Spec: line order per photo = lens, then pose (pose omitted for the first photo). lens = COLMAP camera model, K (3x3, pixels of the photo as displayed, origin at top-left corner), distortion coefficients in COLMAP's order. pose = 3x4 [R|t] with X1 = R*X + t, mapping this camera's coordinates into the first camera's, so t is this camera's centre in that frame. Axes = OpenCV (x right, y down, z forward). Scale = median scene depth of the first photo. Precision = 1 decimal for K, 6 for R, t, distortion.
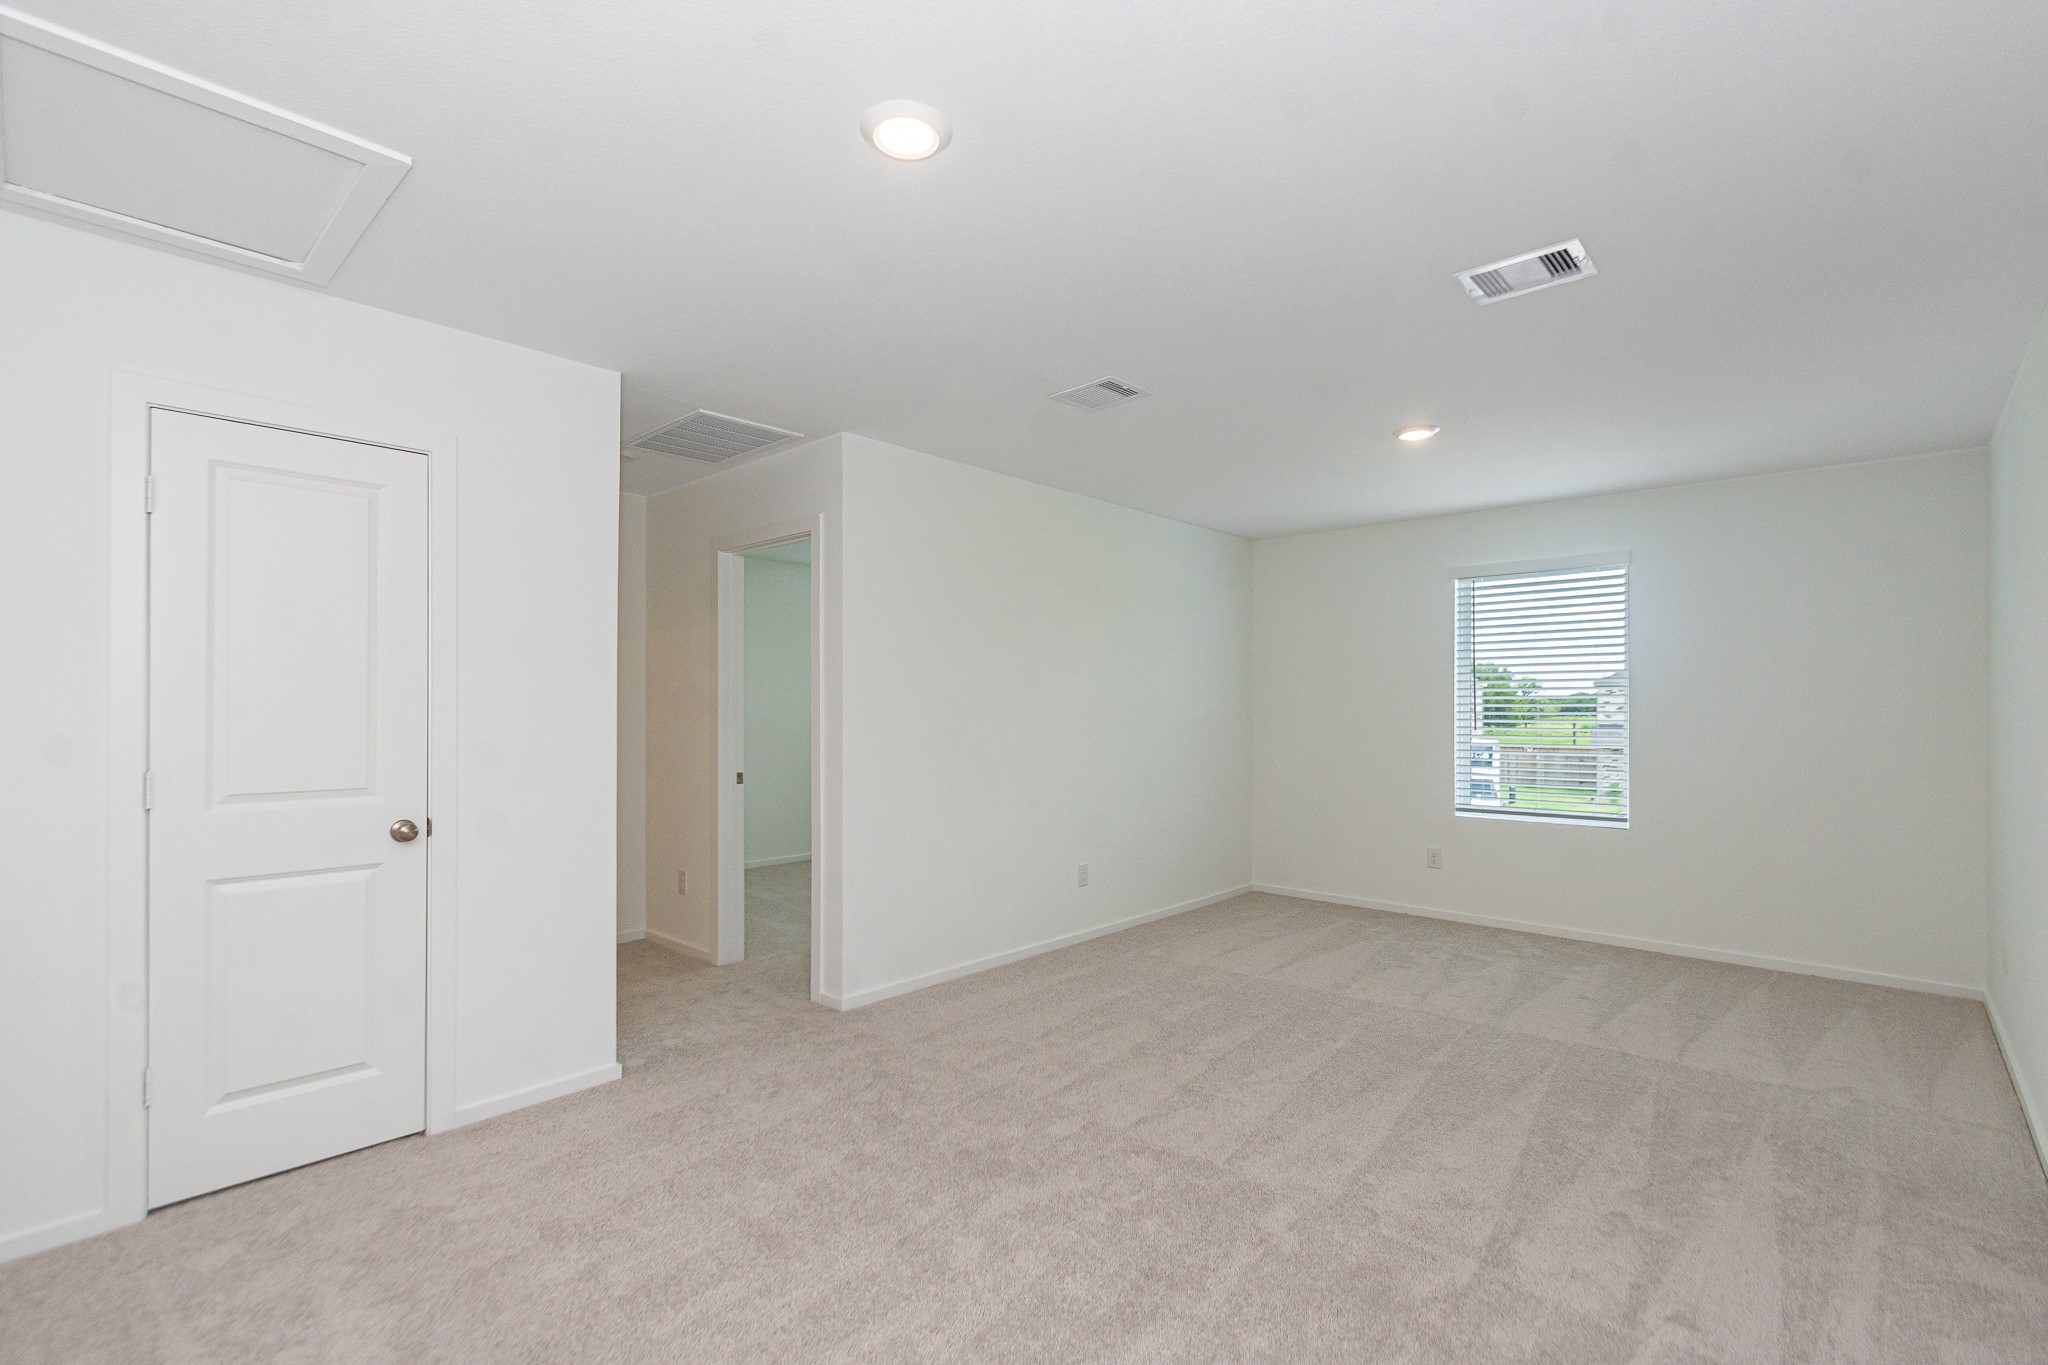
lens RADIAL K [[897.1, 0, 1036.6], [0, 897.1, 695.9], [0, 0, 1]] dist [-0.001461, -0.005685]
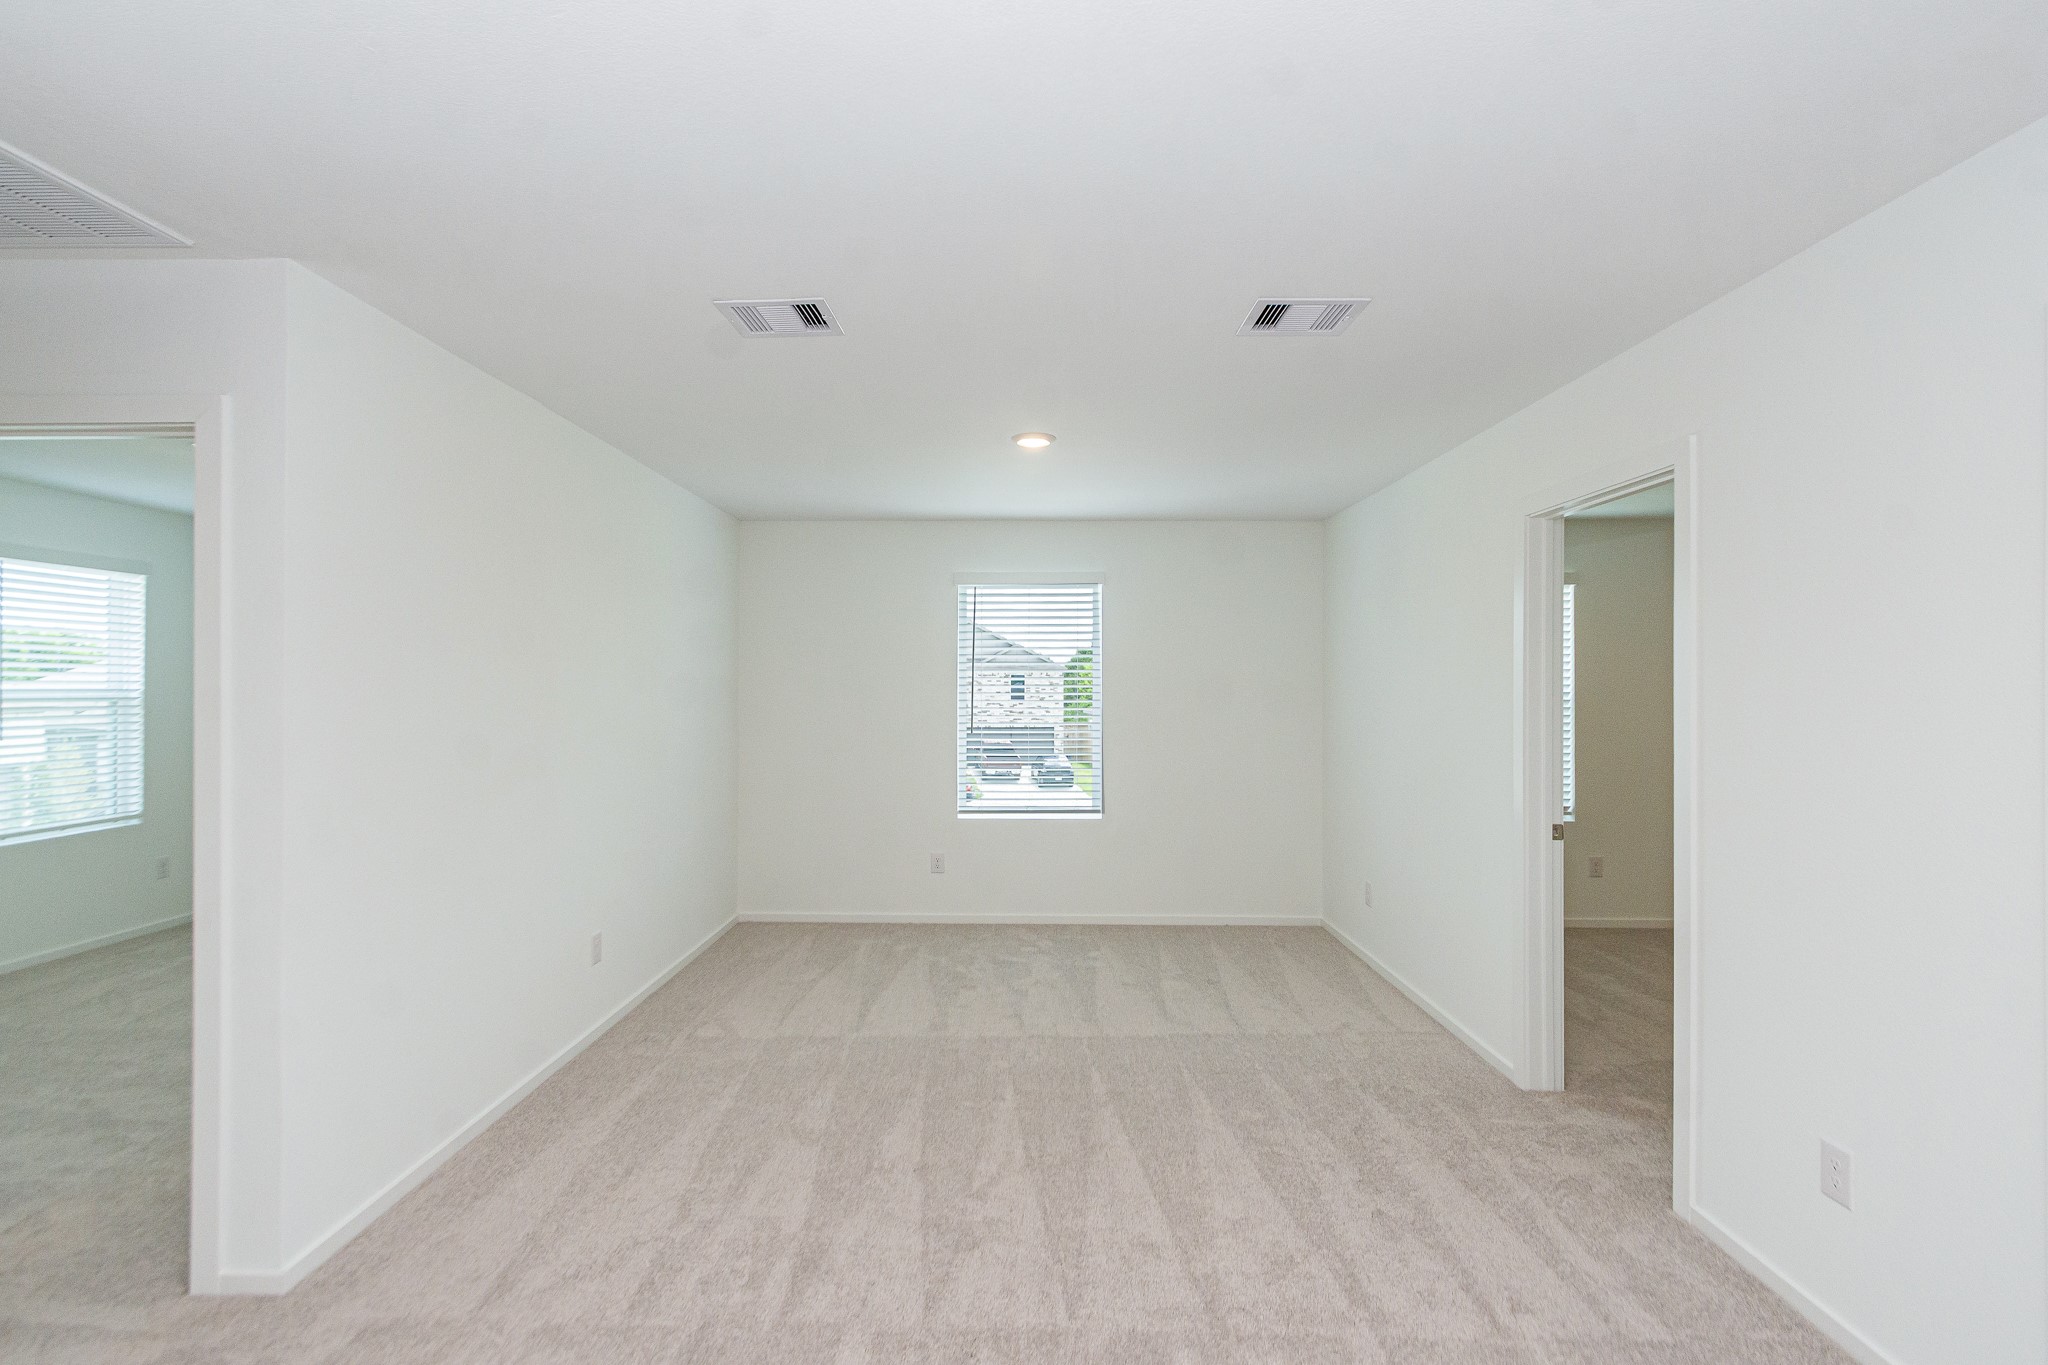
lens RADIAL K [[914.0, 0, 1013.4], [0, 914.0, 682.7], [0, 0, 1]] dist [0.001401, -0.000283]
pose [[0.761479, 0.004538, 0.648173, -0.239459], [-0.006821, 0.999976, 0.001011, -0.033375], [-0.648153, -0.005191, 0.761492, 0.269338]]
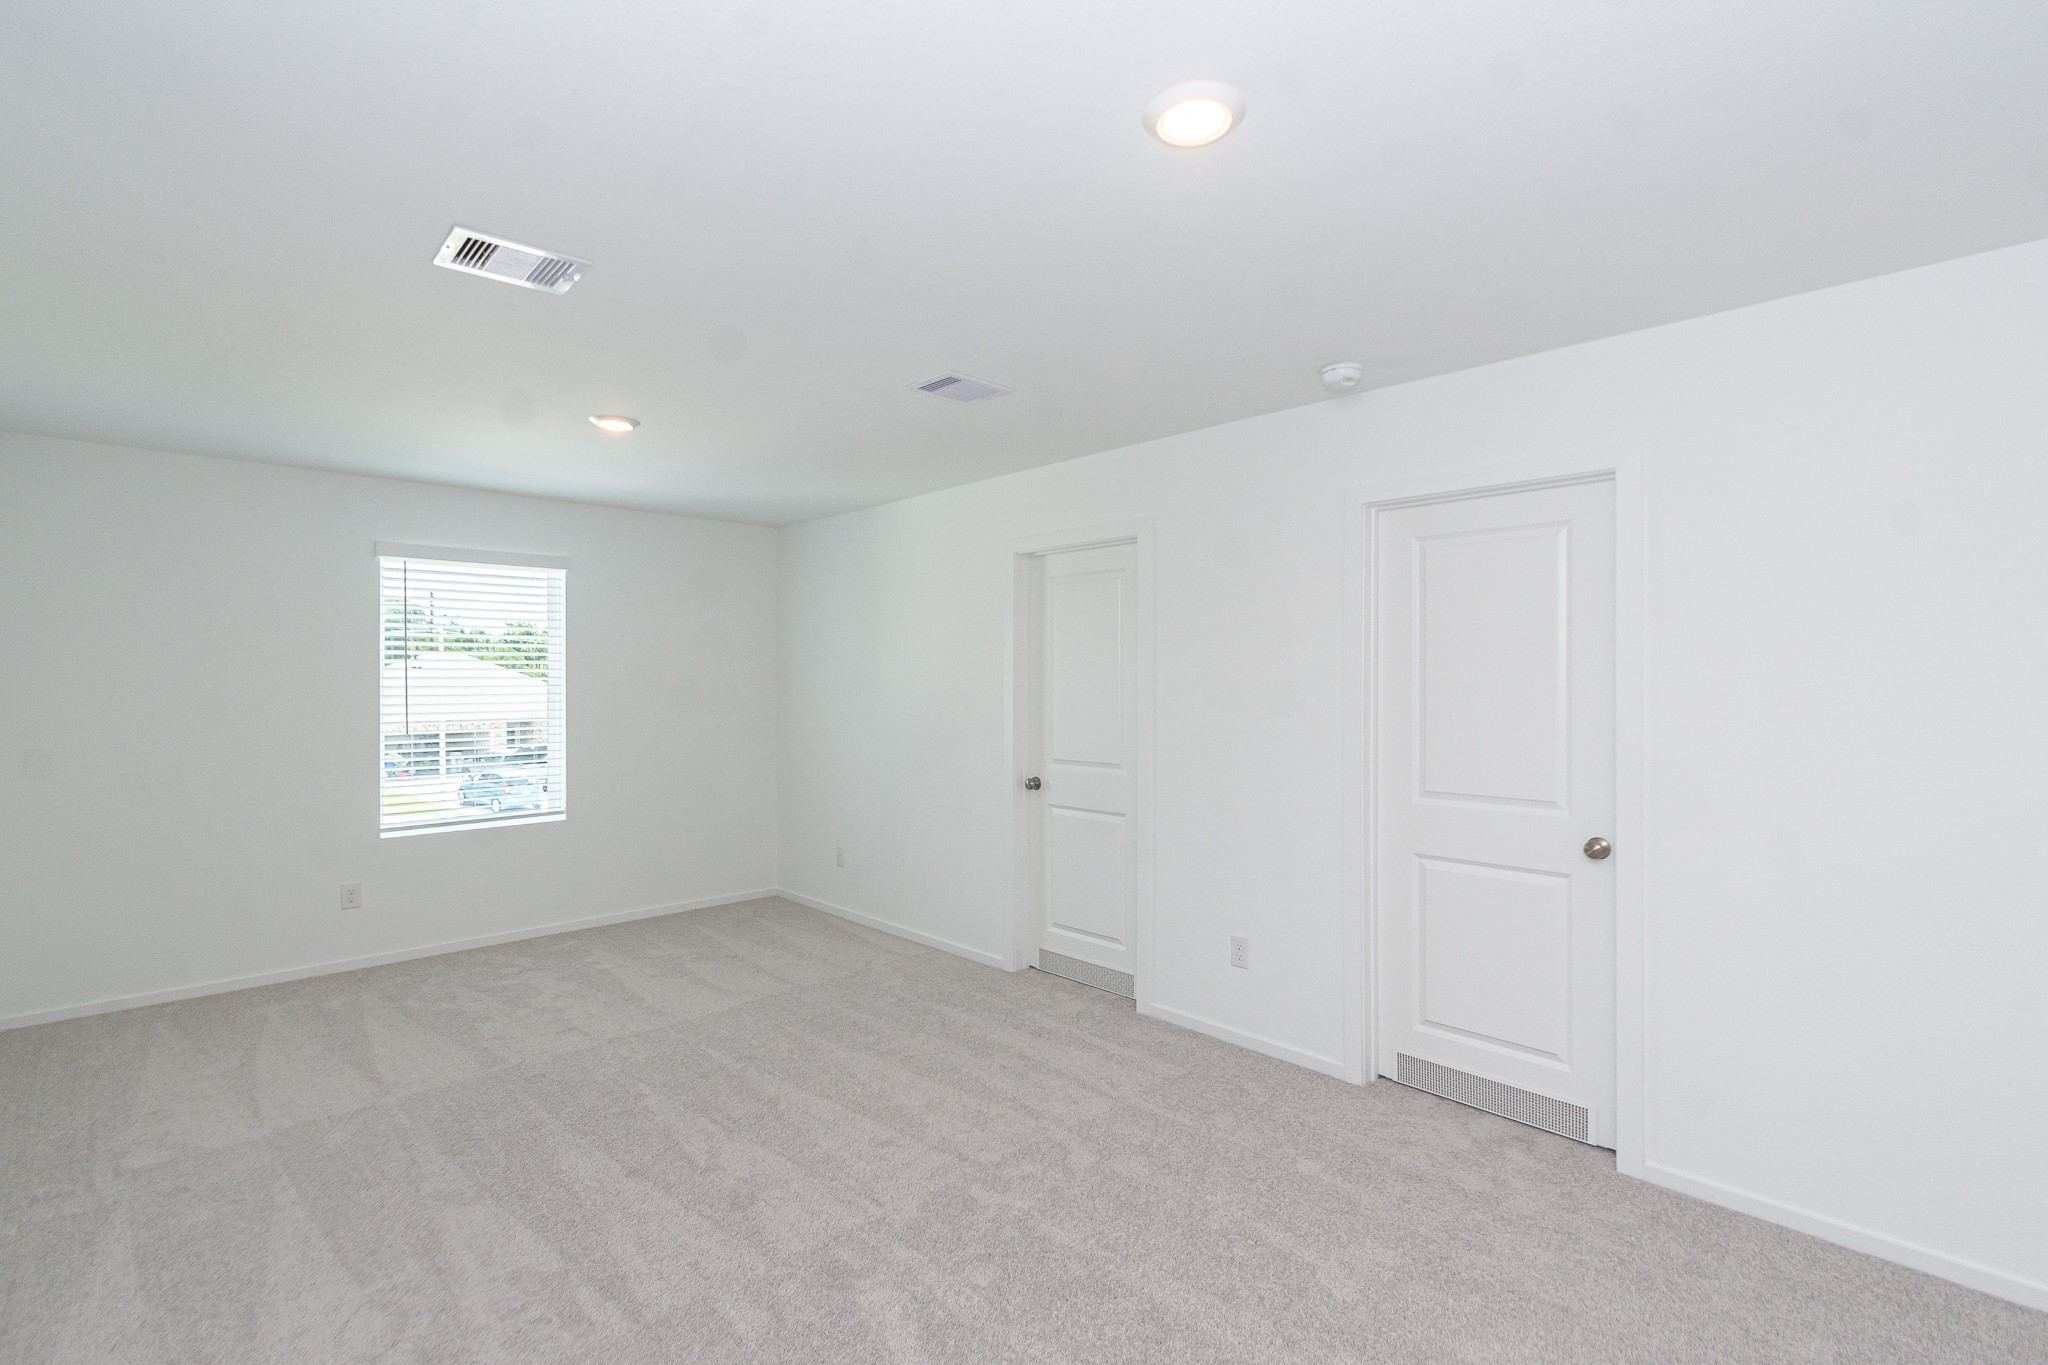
lens RADIAL K [[914.0, 0, 1013.4], [0, 914.0, 682.7], [0, 0, 1]] dist [0.001401, -0.000283]
pose [[0.106400, -0.005002, 0.994311, -0.493976], [-0.006230, 0.999964, 0.005697, -0.032431], [-0.994304, -0.006800, 0.106365, 0.497230]]
